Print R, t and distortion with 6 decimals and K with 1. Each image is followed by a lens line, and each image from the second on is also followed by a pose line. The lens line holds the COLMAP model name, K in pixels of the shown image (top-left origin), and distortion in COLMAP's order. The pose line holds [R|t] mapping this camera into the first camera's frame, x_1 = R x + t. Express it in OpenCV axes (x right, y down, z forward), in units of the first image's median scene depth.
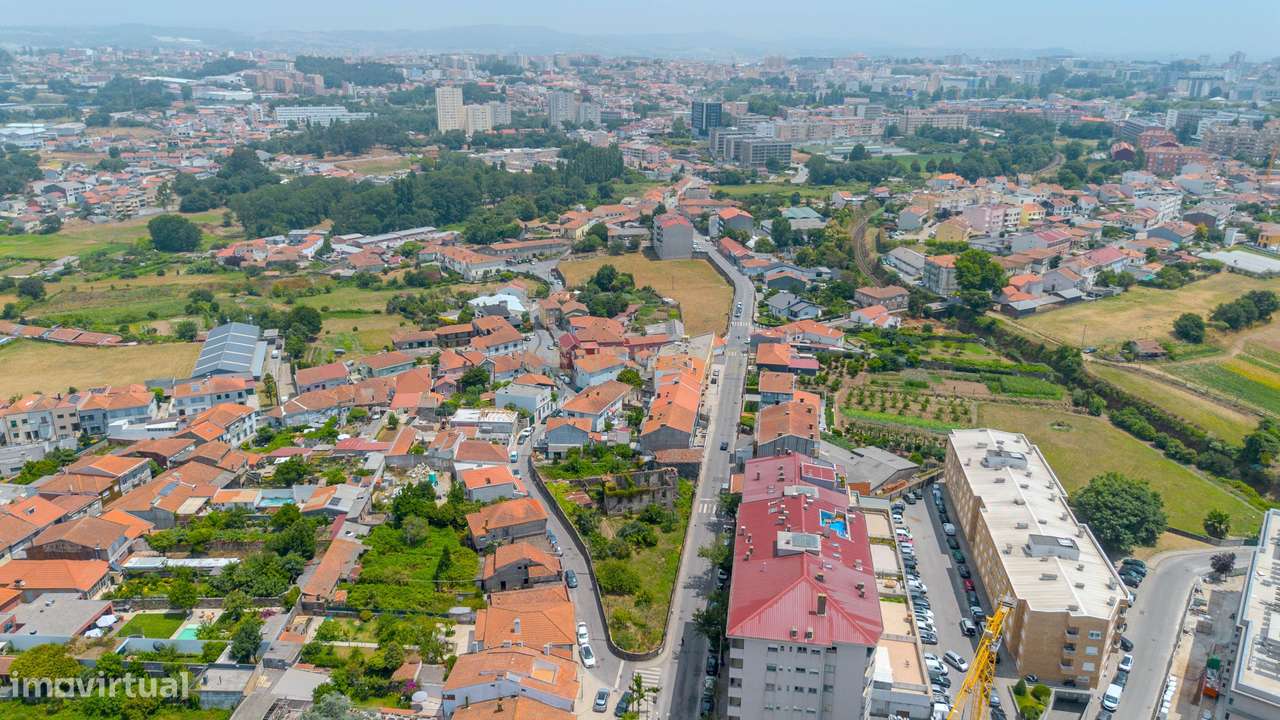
lens RADIAL K [[907.1, 0, 640.3], [0, 907.1, 359.0], [0, 0, 1]] dist [0.071577, -0.076232]
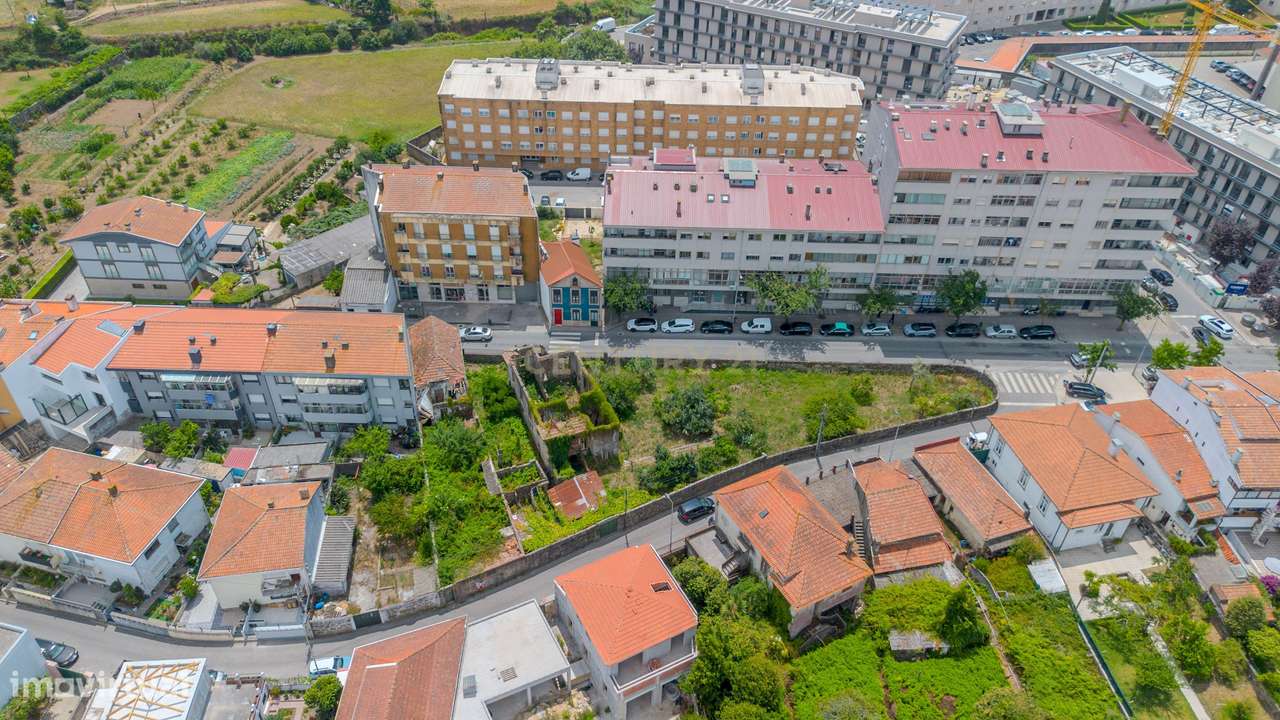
lens RADIAL K [[907.1, 0, 640.3], [0, 907.1, 359.0], [0, 0, 1]] dist [0.071577, -0.076232]
pose [[-0.126142, -0.631328, 0.765189, -0.348130], [0.305508, 0.709137, 0.635445, -0.174846], [-0.943797, 0.313928, 0.103424, 0.770802]]
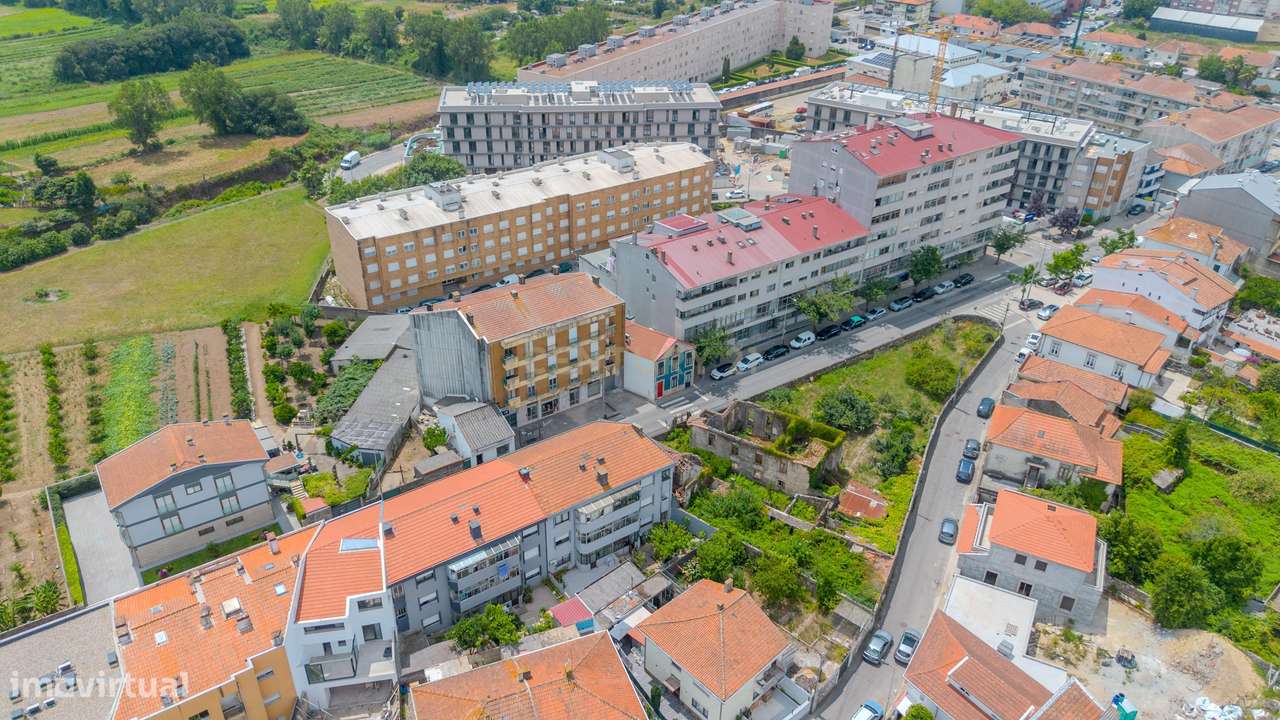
lens RADIAL K [[907.1, 0, 640.3], [0, 907.1, 359.0], [0, 0, 1]] dist [0.071577, -0.076232]
pose [[-0.683338, -0.398277, 0.611903, -0.238488], [0.215524, 0.690718, 0.690260, -0.265493], [-0.697567, 0.603560, -0.386155, 1.077760]]
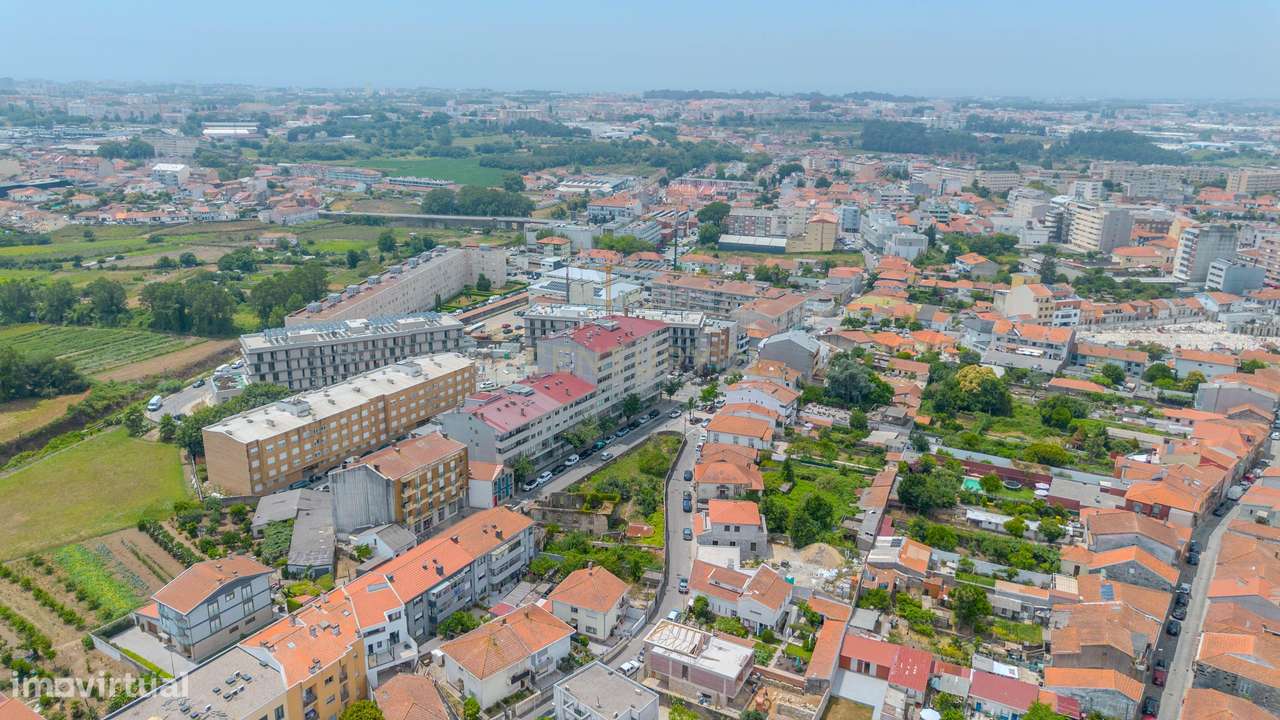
lens RADIAL K [[907.1, 0, 640.3], [0, 907.1, 359.0], [0, 0, 1]] dist [0.071577, -0.076232]
pose [[-0.914953, -0.144827, 0.376678, -0.340444], [0.106057, 0.814286, 0.570693, -0.447471], [-0.389375, 0.562106, -0.729674, 1.361764]]
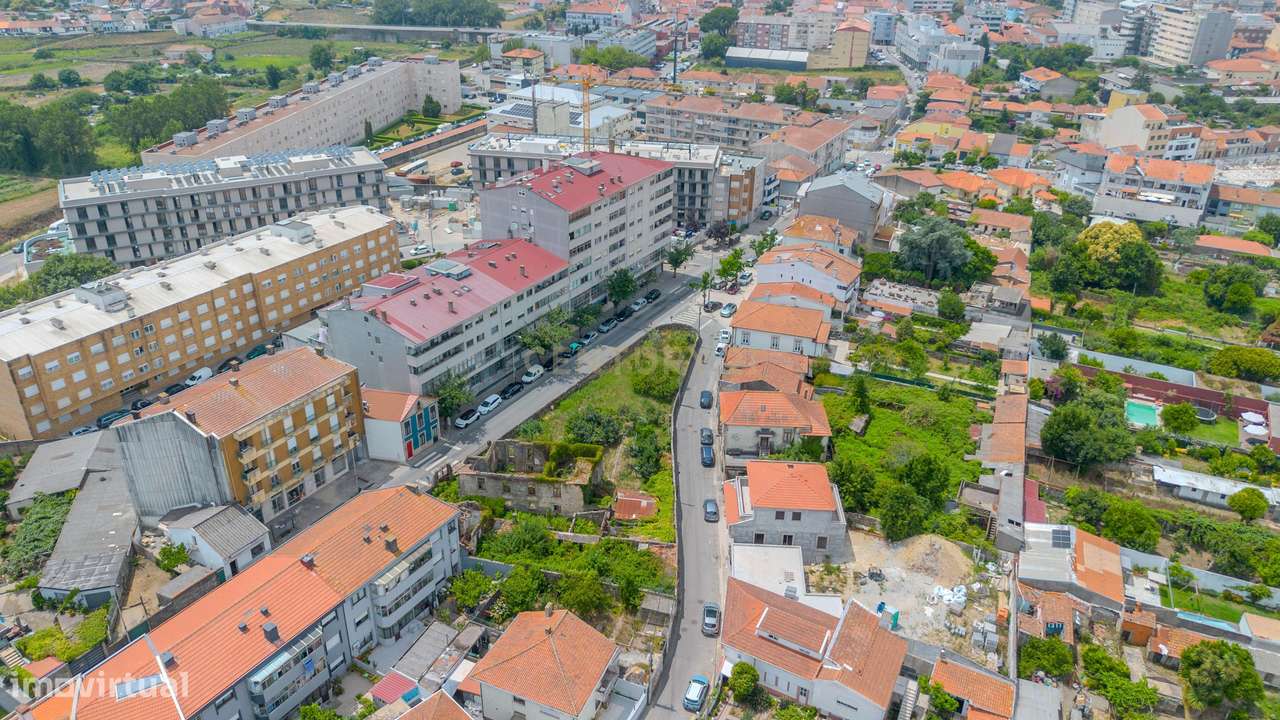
lens RADIAL K [[907.1, 0, 640.3], [0, 907.1, 359.0], [0, 0, 1]] dist [0.071577, -0.076232]
pose [[-0.919595, -0.205103, 0.335079, -0.214186], [0.102457, 0.698187, 0.708547, -0.278757], [-0.379273, 0.685907, -0.621034, 1.116756]]
